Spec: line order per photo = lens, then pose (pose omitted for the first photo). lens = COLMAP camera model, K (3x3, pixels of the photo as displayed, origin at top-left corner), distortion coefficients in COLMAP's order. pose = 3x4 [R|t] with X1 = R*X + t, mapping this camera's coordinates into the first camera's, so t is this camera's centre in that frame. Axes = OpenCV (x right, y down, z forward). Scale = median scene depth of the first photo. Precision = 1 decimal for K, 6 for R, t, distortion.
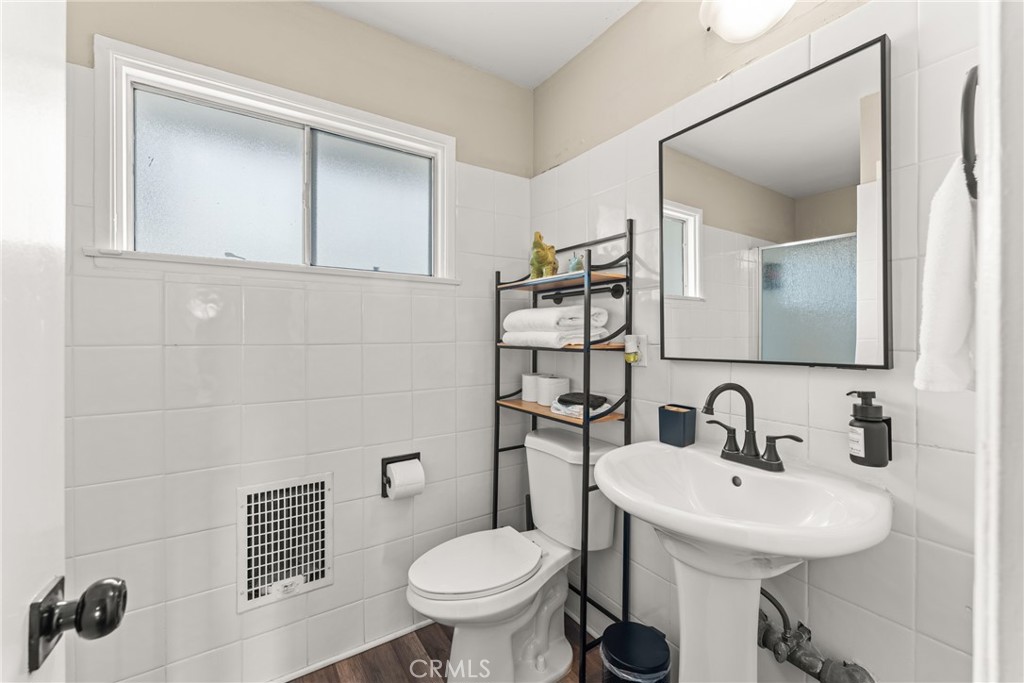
lens RADIAL K [[413.7, 0, 513.4], [0, 413.7, 335.9], [0, 0, 1]] dist [-0.000680, 0.000080]
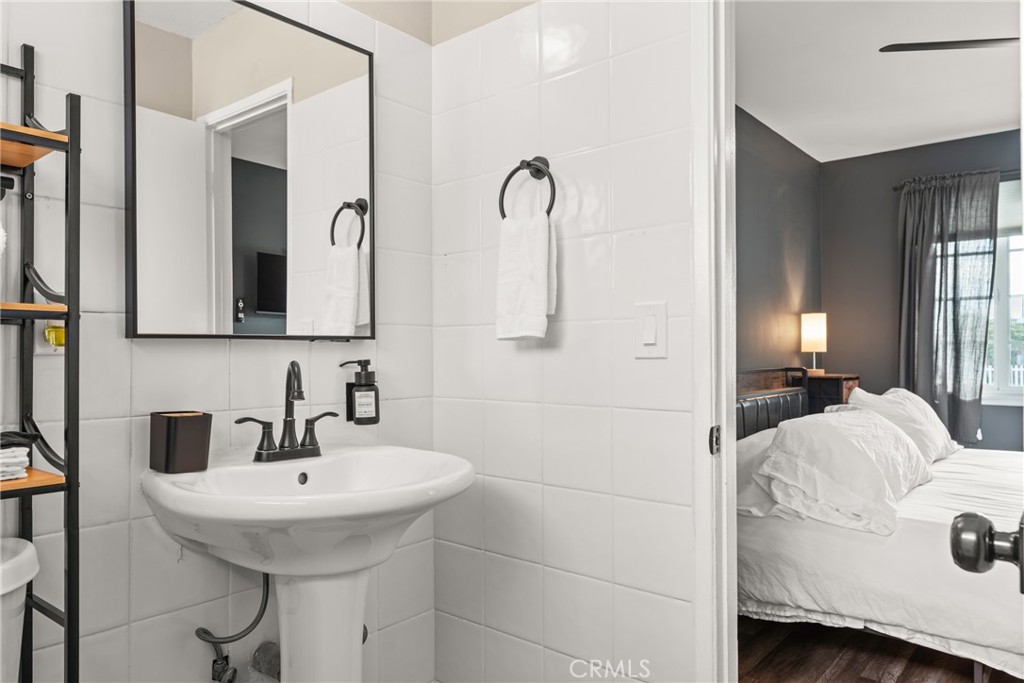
lens RADIAL K [[685.5, 0, 506.3], [0, 685.5, 354.7], [0, 0, 1]] dist [-0.002630, -0.002536]
pose [[-0.282487, 0.001822, 0.959269, -0.610843], [0.001704, 0.999998, -0.001397, 0.072940], [-0.959270, 0.001240, -0.282490, 0.680579]]
